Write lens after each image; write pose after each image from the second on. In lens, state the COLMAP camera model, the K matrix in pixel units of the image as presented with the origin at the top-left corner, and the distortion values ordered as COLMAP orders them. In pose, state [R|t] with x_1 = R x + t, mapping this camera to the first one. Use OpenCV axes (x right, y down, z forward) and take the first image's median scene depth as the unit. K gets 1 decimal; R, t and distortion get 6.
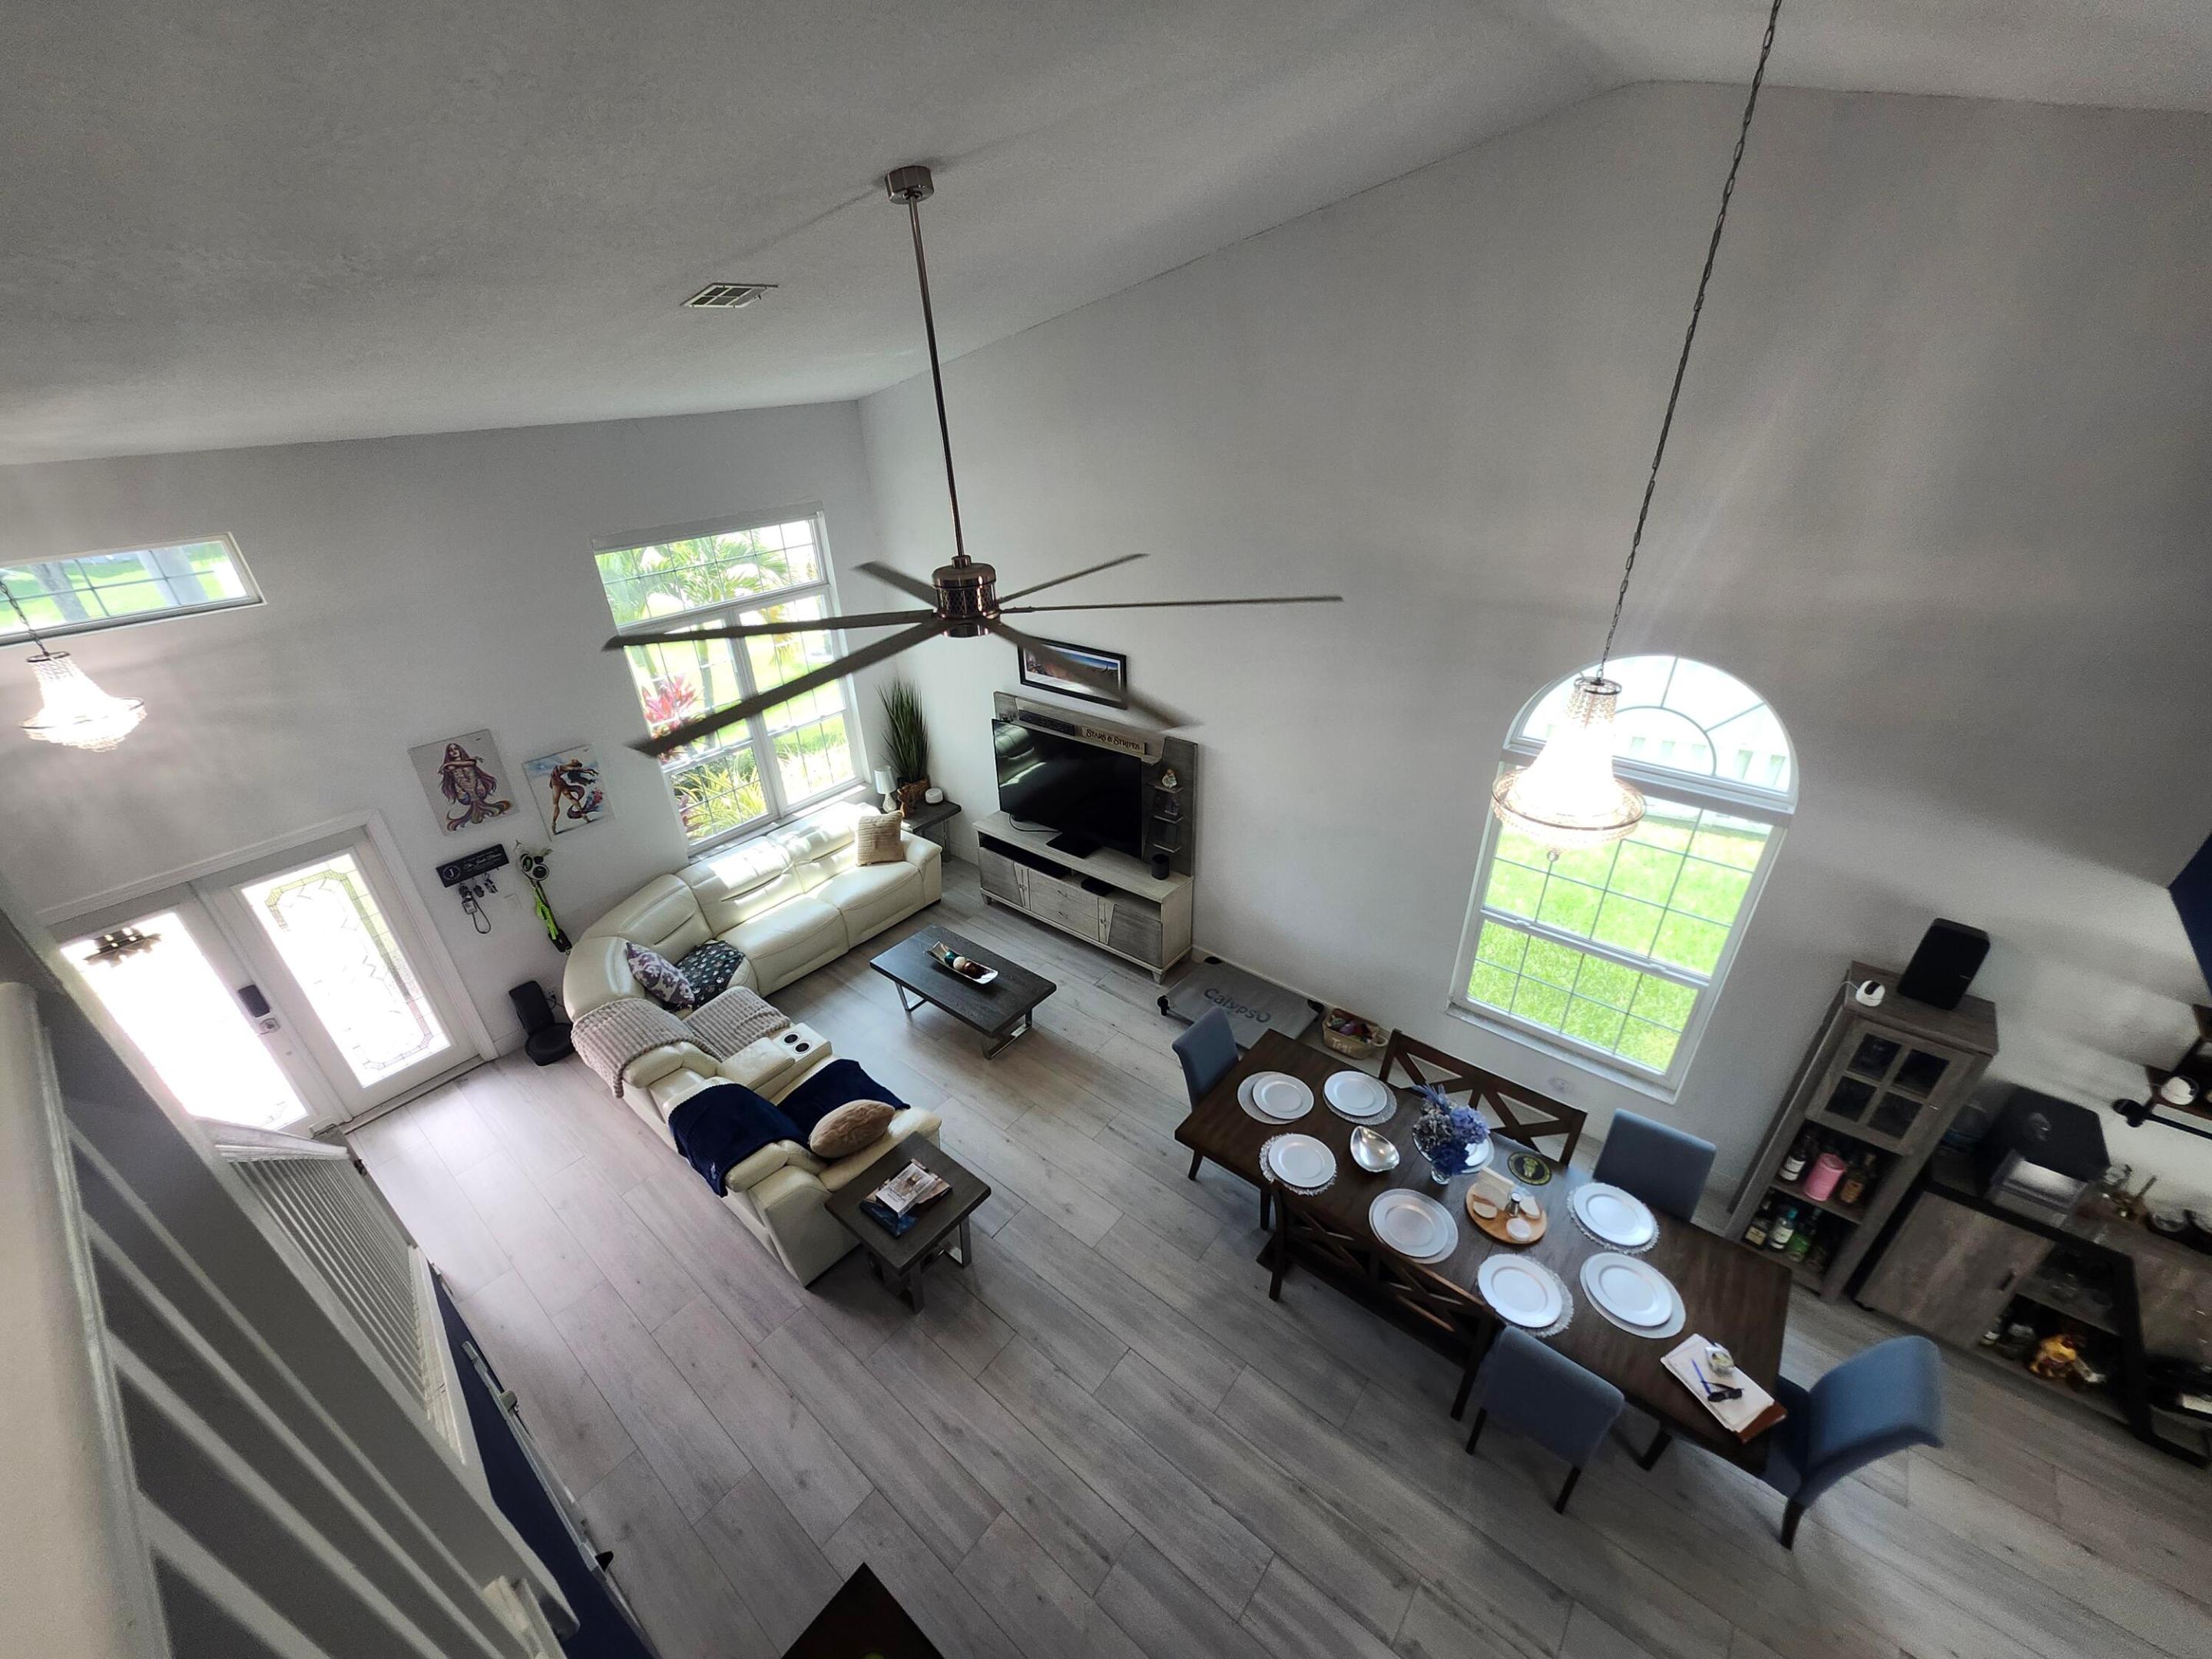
lens RADIAL K [[880.3, 0, 1076.7], [0, 880.3, 827.4], [0, 0, 1]] dist [-0.000817, 0.000095]
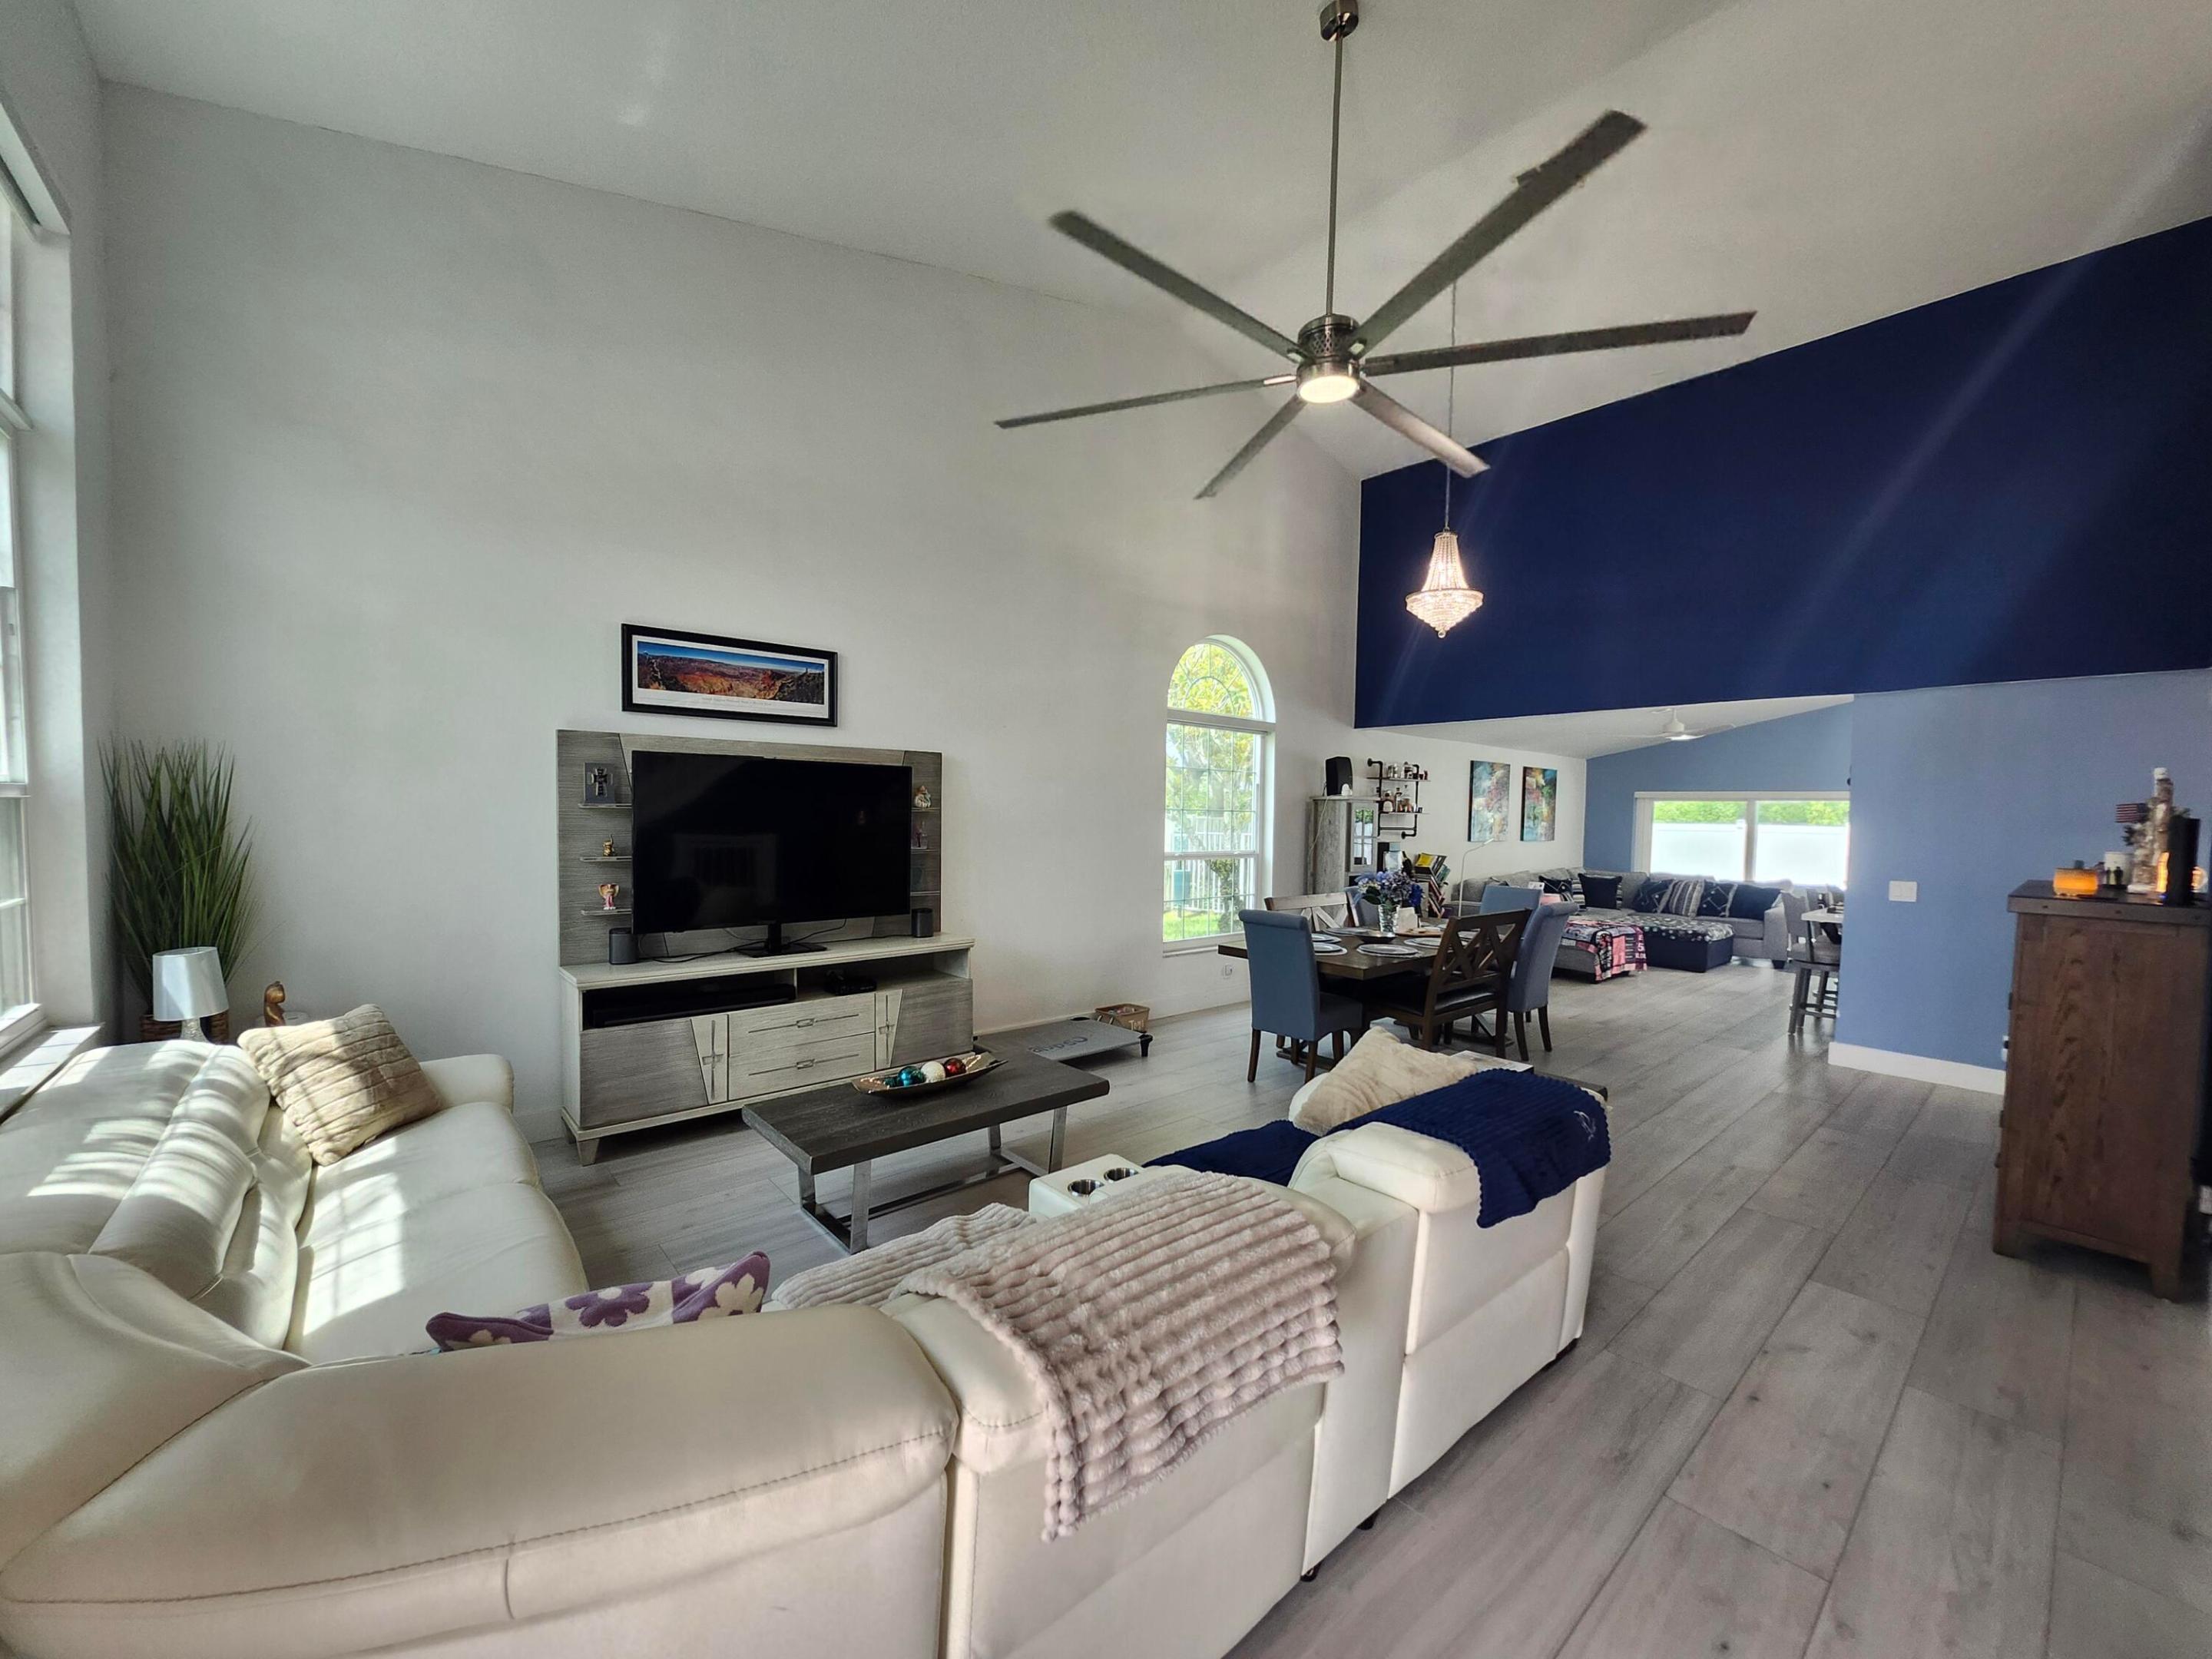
lens RADIAL K [[870.7, 0, 1092.7], [0, 870.7, 848.7], [0, 0, 1]] dist [0.000896, -0.000050]
pose [[0.157162, -0.002396, 0.987570, -0.655789], [0.443432, 0.893694, -0.068400, 0.107683], [-0.882422, 0.448670, 0.141517, 0.768118]]
